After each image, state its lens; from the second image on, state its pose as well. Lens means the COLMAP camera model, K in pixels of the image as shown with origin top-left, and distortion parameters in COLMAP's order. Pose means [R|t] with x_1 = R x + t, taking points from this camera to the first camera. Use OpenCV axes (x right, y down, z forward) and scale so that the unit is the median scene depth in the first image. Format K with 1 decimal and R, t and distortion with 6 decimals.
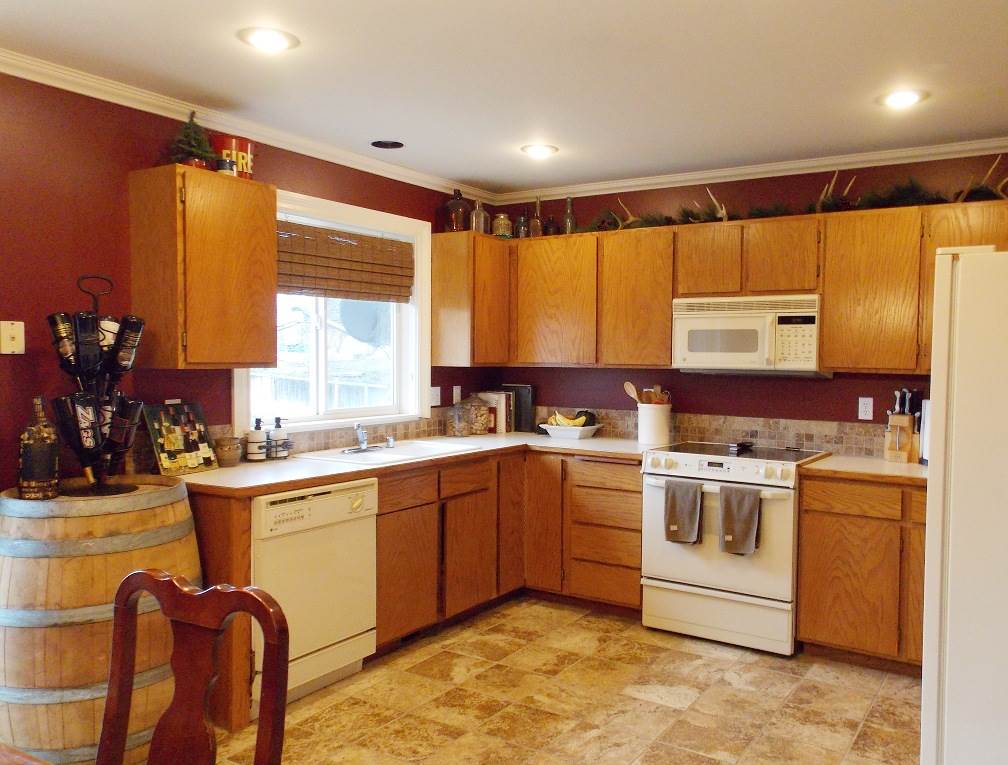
lens RADIAL K [[827.0, 0, 506.2], [0, 827.0, 378.6], [0, 0, 1]] dist [0.092227, 0.002916]
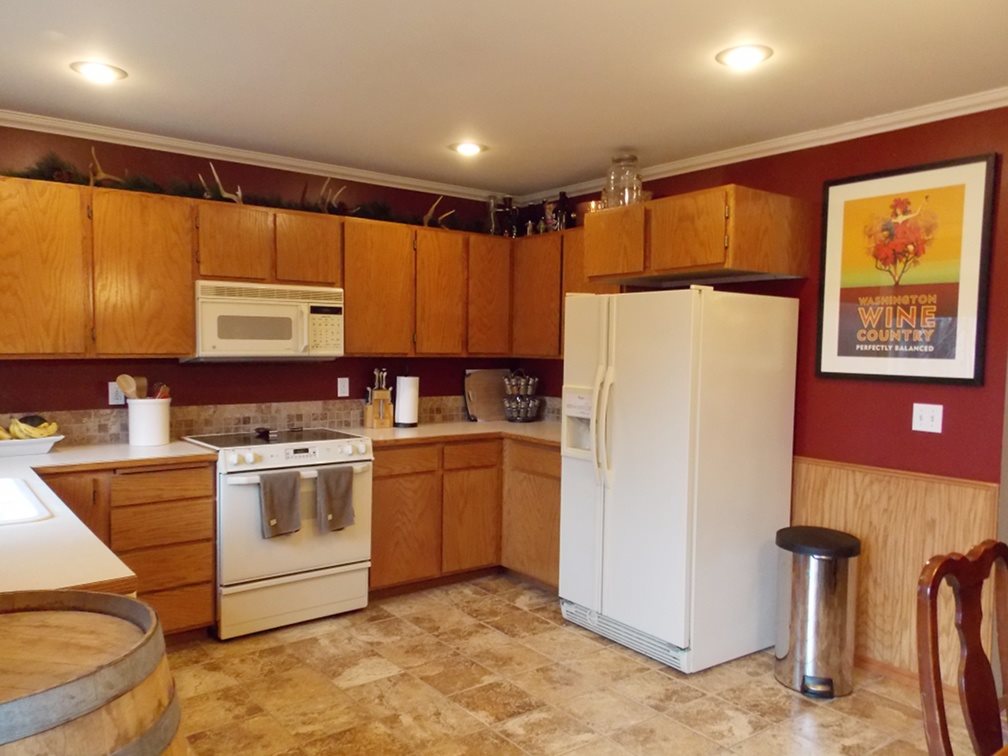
lens RADIAL K [[819.9, 0, 504.8], [0, 819.9, 381.6], [0, 0, 1]] dist [0.104049, -0.009957]
pose [[0.357446, -0.057993, 0.932132, -0.605190], [0.023717, 0.998312, 0.053015, -0.029543], [-0.933633, 0.003157, 0.358218, 0.411586]]
